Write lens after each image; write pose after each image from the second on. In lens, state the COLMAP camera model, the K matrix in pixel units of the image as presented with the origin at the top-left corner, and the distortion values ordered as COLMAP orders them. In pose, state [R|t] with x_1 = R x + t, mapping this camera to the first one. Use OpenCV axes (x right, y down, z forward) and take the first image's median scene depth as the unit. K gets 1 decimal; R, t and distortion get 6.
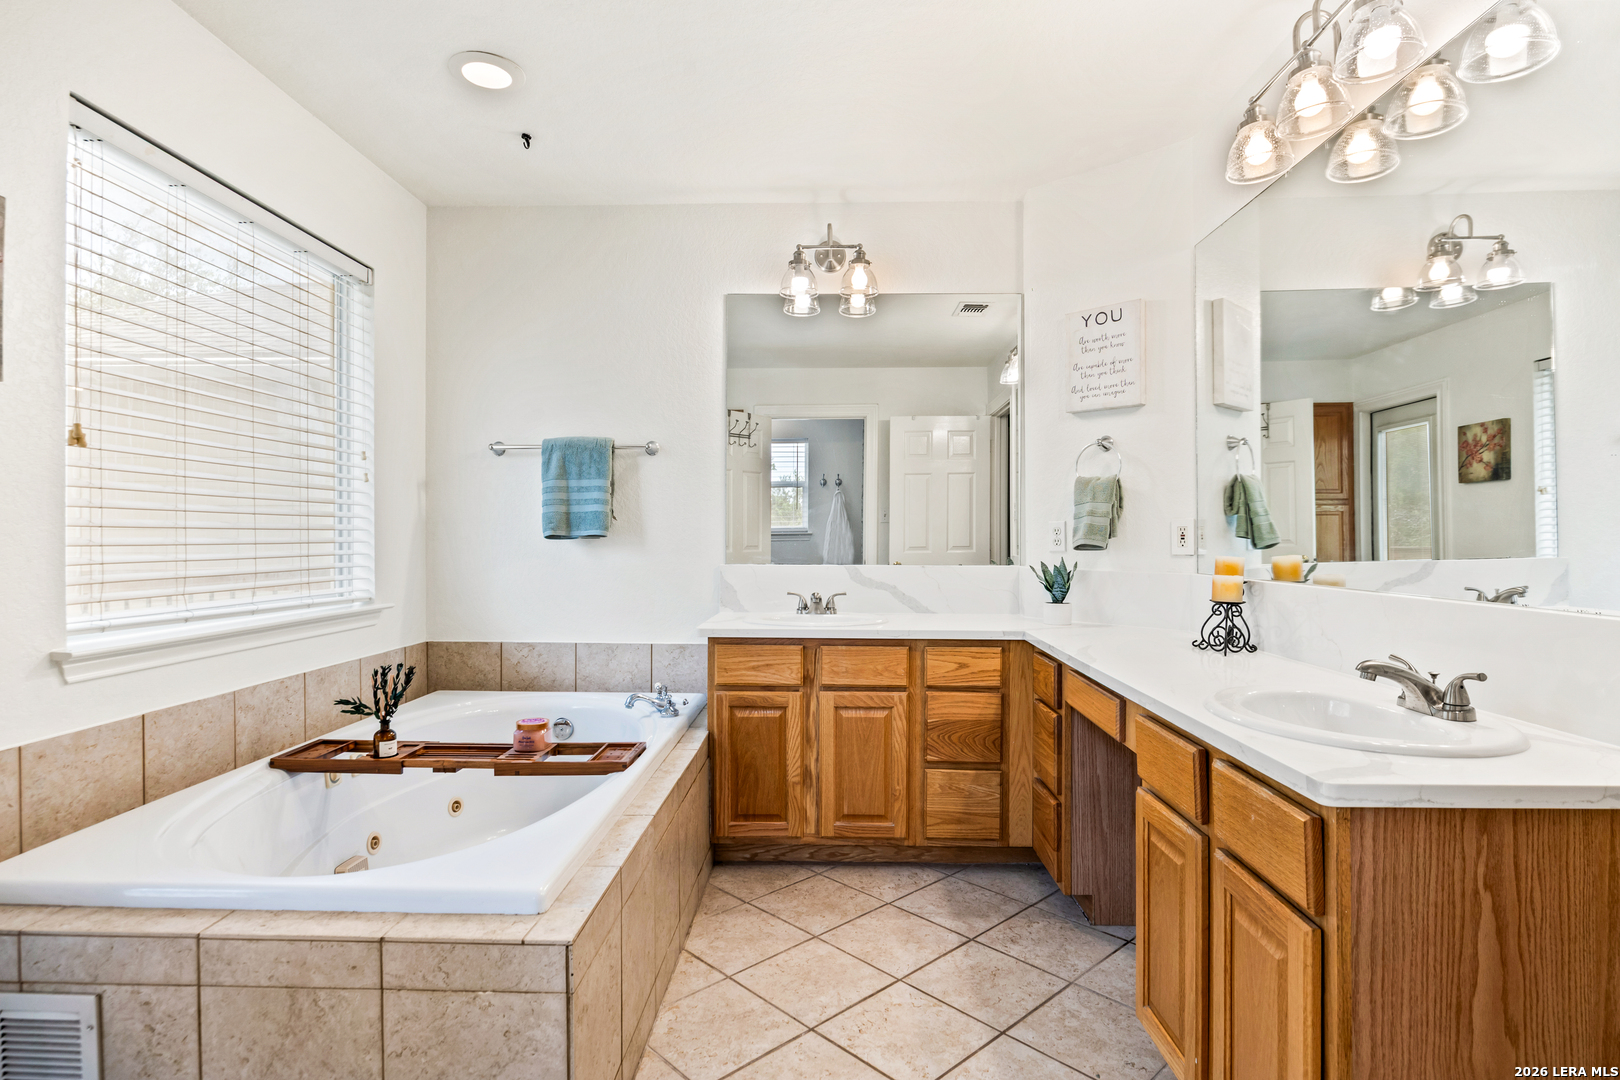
lens RADIAL K [[828.8, 0, 814.6], [0, 828.8, 535.2], [0, 0, 1]] dist [-0.014910, 0.002799]
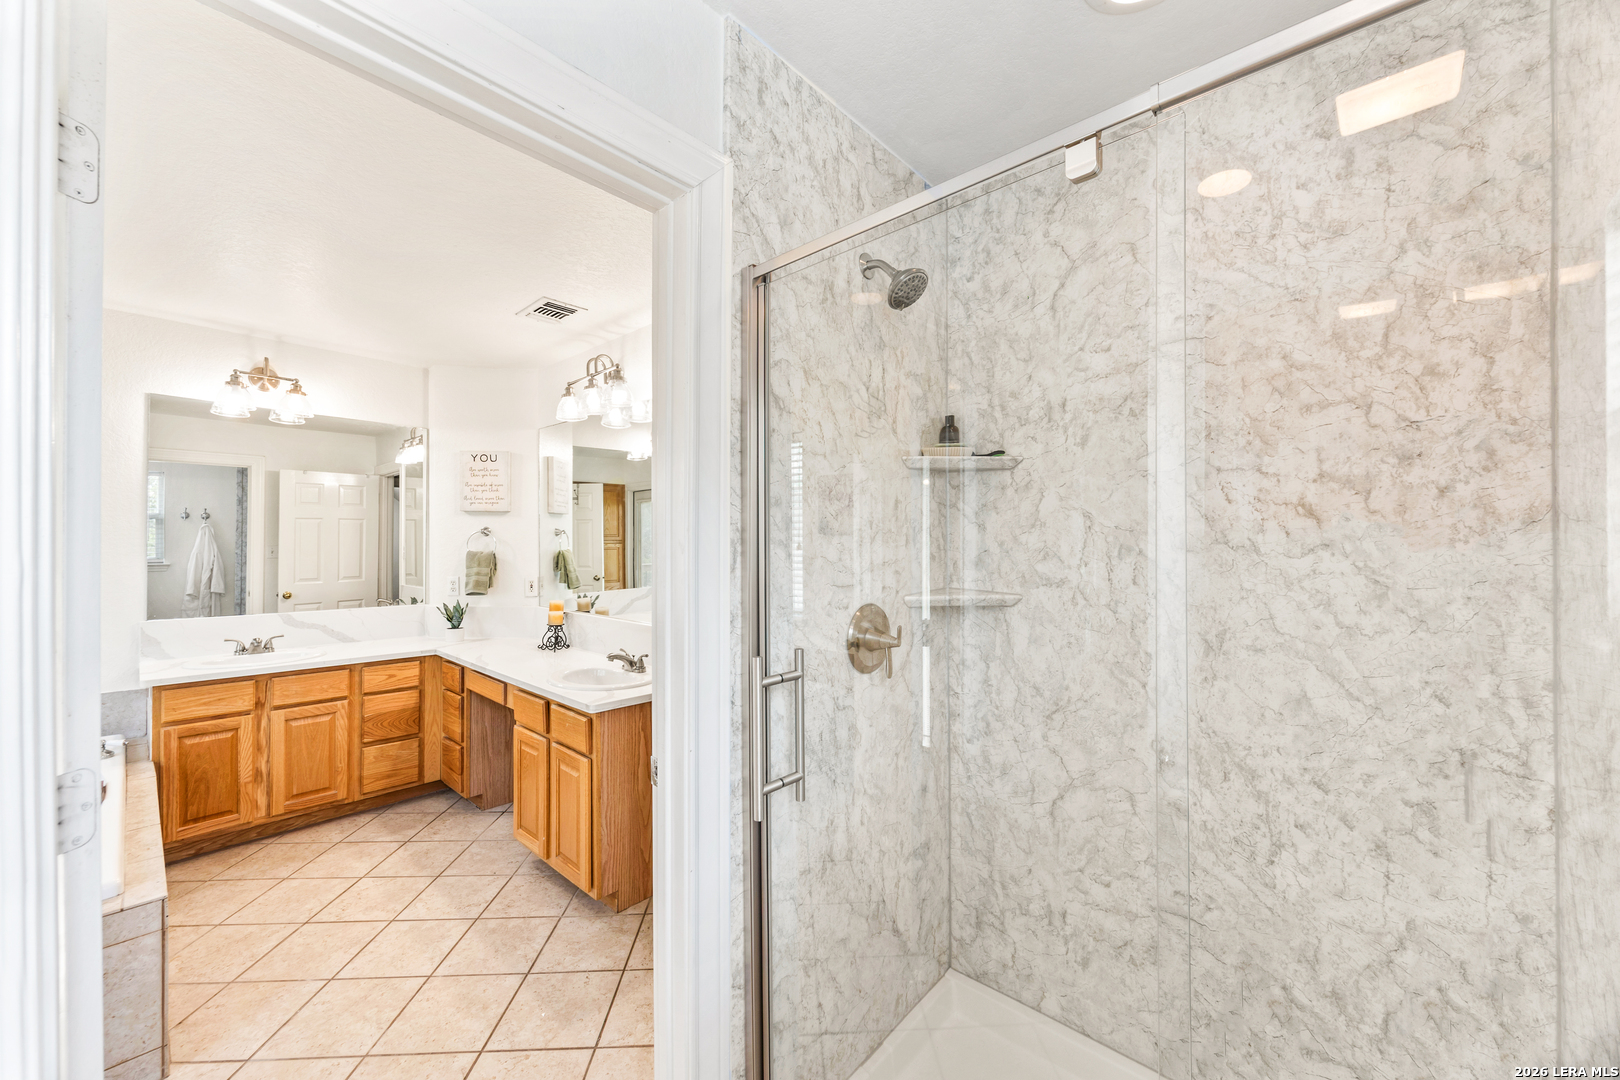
lens RADIAL K [[617.4, 0, 804.1], [0, 617.4, 542.1], [0, 0, 1]] dist [-0.000804, 0.000651]
pose [[0.659361, 0.001711, 0.751825, -0.183031], [-0.002618, 0.999997, 0.000020, -0.097020], [-0.751822, -0.001982, 0.659363, -0.351721]]
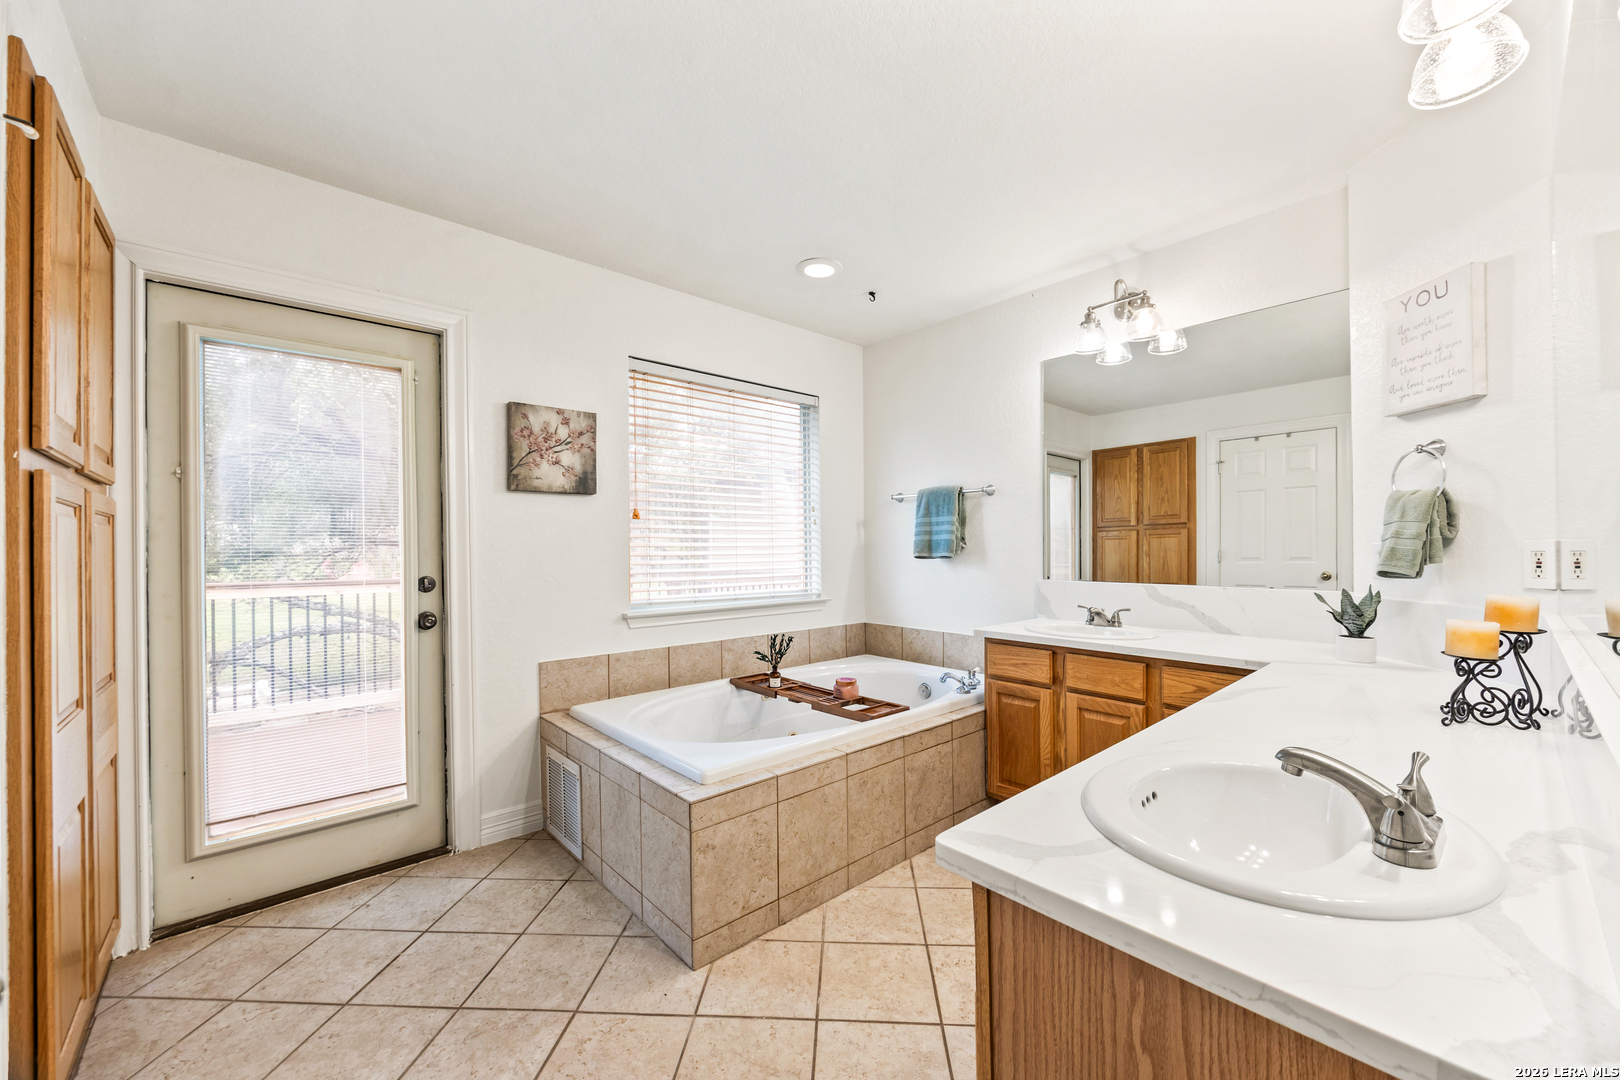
lens RADIAL K [[617.4, 0, 817.9], [0, 617.4, 549.1], [0, 0, 1]] dist [-0.000804, 0.000651]
pose [[0.692198, -0.003925, -0.721697, 0.395668], [0.008678, 0.999958, 0.002885, -0.019660], [0.721655, -0.008260, 0.692203, 0.142533]]
